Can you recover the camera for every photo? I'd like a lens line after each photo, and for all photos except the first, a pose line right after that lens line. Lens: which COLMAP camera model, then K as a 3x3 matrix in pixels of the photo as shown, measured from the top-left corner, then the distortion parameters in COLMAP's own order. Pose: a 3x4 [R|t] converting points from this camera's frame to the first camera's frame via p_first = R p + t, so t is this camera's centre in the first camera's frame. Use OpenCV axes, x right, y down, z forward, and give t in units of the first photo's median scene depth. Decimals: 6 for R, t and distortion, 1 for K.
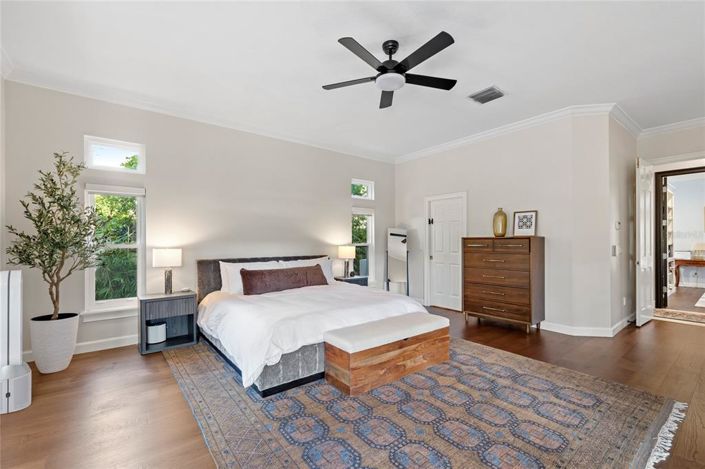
lens RADIAL K [[305.7, 0, 351.8], [0, 305.7, 240.1], [0, 0, 1]] dist [0.000989, -0.000426]
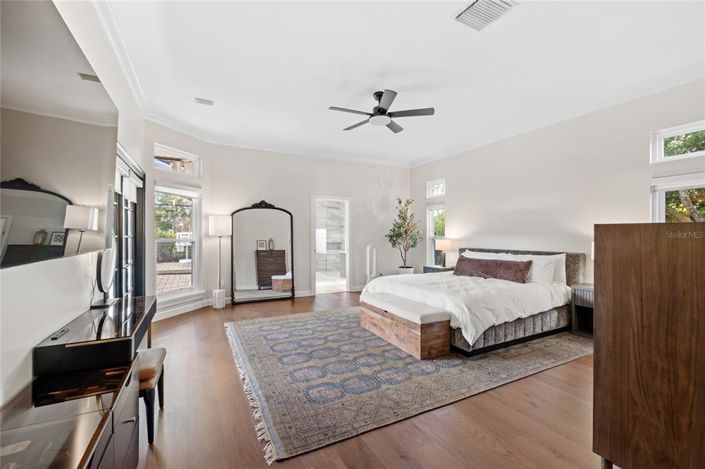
lens RADIAL K [[305.7, 0, 354.6], [0, 305.7, 232.6], [0, 0, 1]] dist [0.000989, -0.000426]
pose [[-0.171925, -0.005024, -0.985097, 1.335440], [-0.000572, 0.999987, -0.005000, 0.001920], [0.985110, -0.000297, -0.171925, 0.999107]]
